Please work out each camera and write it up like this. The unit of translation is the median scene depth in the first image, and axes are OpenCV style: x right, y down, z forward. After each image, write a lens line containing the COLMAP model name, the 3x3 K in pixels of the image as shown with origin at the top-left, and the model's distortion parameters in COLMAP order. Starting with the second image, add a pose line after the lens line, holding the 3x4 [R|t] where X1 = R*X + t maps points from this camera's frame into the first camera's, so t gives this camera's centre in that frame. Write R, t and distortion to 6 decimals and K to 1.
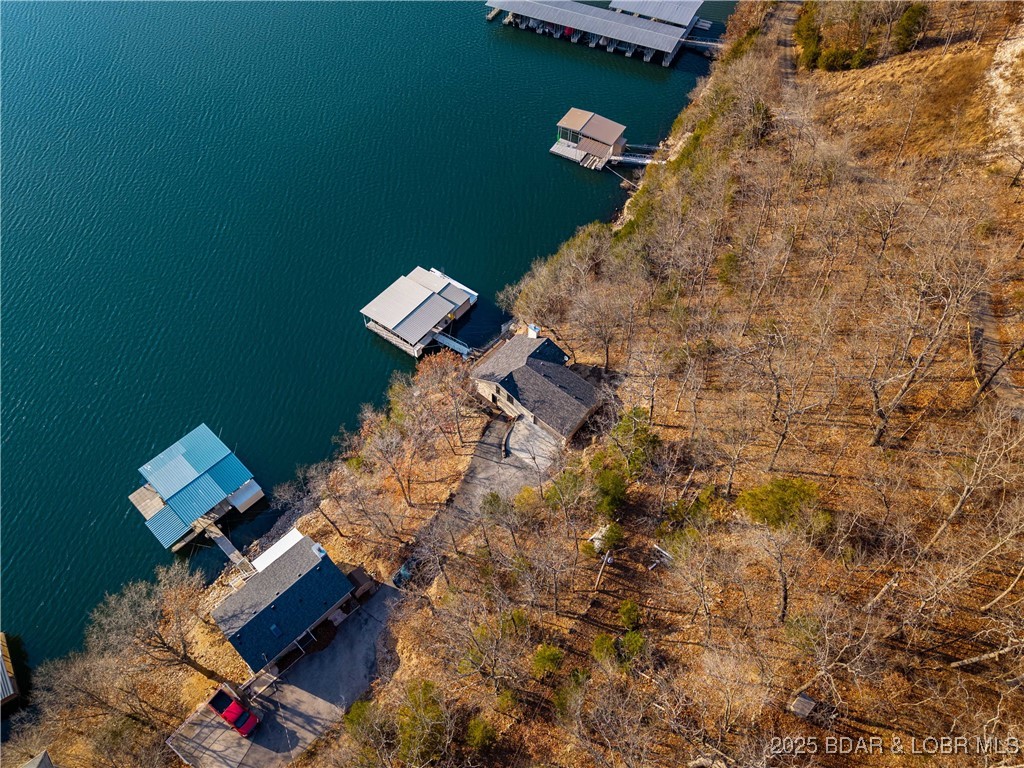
lens RADIAL K [[690.2, 0, 512.0], [0, 690.2, 384.0], [0, 0, 1]] dist [-0.004601, 0.000700]
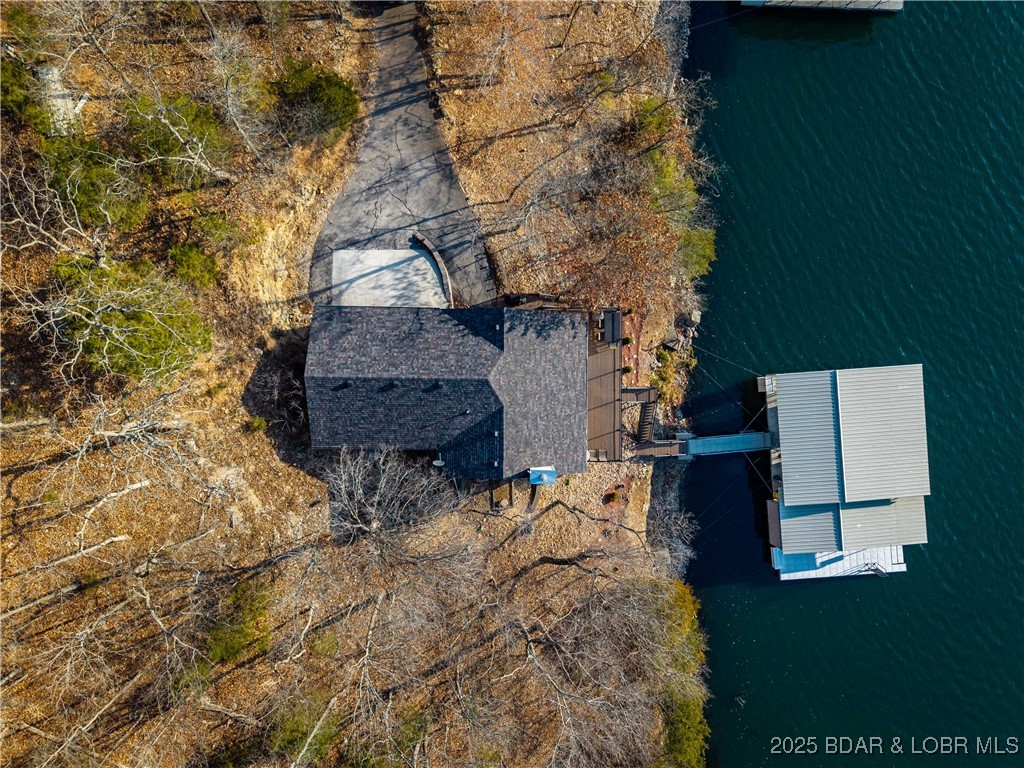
lens RADIAL K [[690.2, 0, 512.0], [0, 690.2, 384.0], [0, 0, 1]] dist [-0.004601, 0.000700]
pose [[-0.758233, 0.651605, -0.022215, 0.018178], [-0.544865, -0.614577, 0.570453, -0.281201], [0.358057, 0.444641, 0.821029, 0.615650]]
